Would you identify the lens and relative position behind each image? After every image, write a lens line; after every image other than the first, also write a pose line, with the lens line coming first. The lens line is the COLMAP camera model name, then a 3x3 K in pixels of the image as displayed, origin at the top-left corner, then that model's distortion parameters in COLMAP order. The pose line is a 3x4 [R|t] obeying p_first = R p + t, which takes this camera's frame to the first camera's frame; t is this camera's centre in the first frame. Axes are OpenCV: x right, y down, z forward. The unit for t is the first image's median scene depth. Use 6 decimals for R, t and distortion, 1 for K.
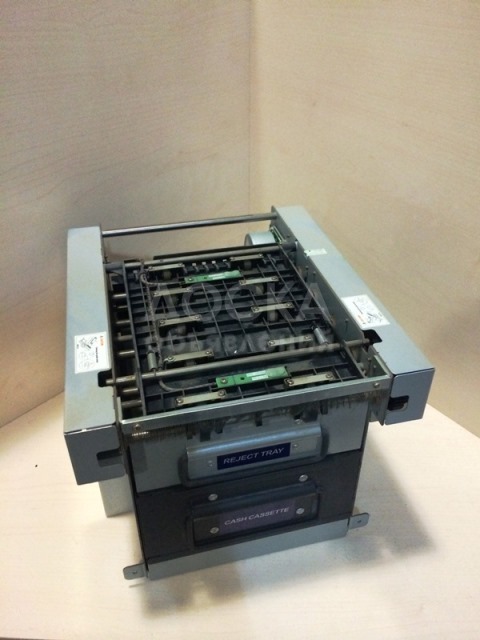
lens RADIAL K [[554.4, 0, 239.8], [0, 554.4, 321.5], [0, 0, 1]] dist [0.015579, -0.011151]
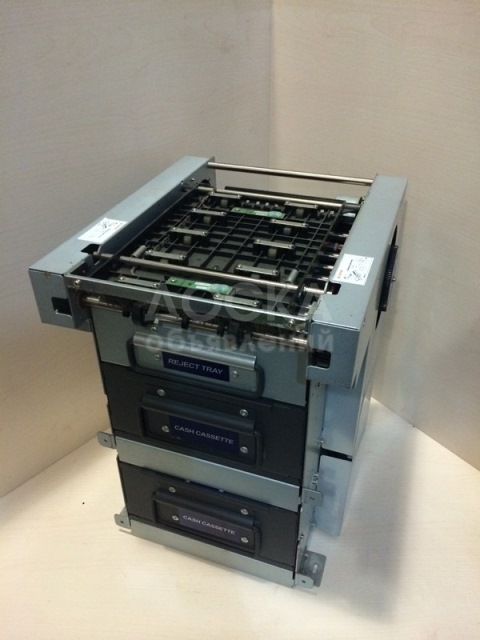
lens RADIAL K [[554.4, 0, 240.8], [0, 554.4, 318.7], [0, 0, 1]] dist [0.015579, -0.011151]
pose [[0.835683, 0.302647, -0.458300, 0.545892], [-0.313631, 0.948000, 0.054143, 0.072968], [0.450855, 0.098490, 0.887147, 0.102758]]
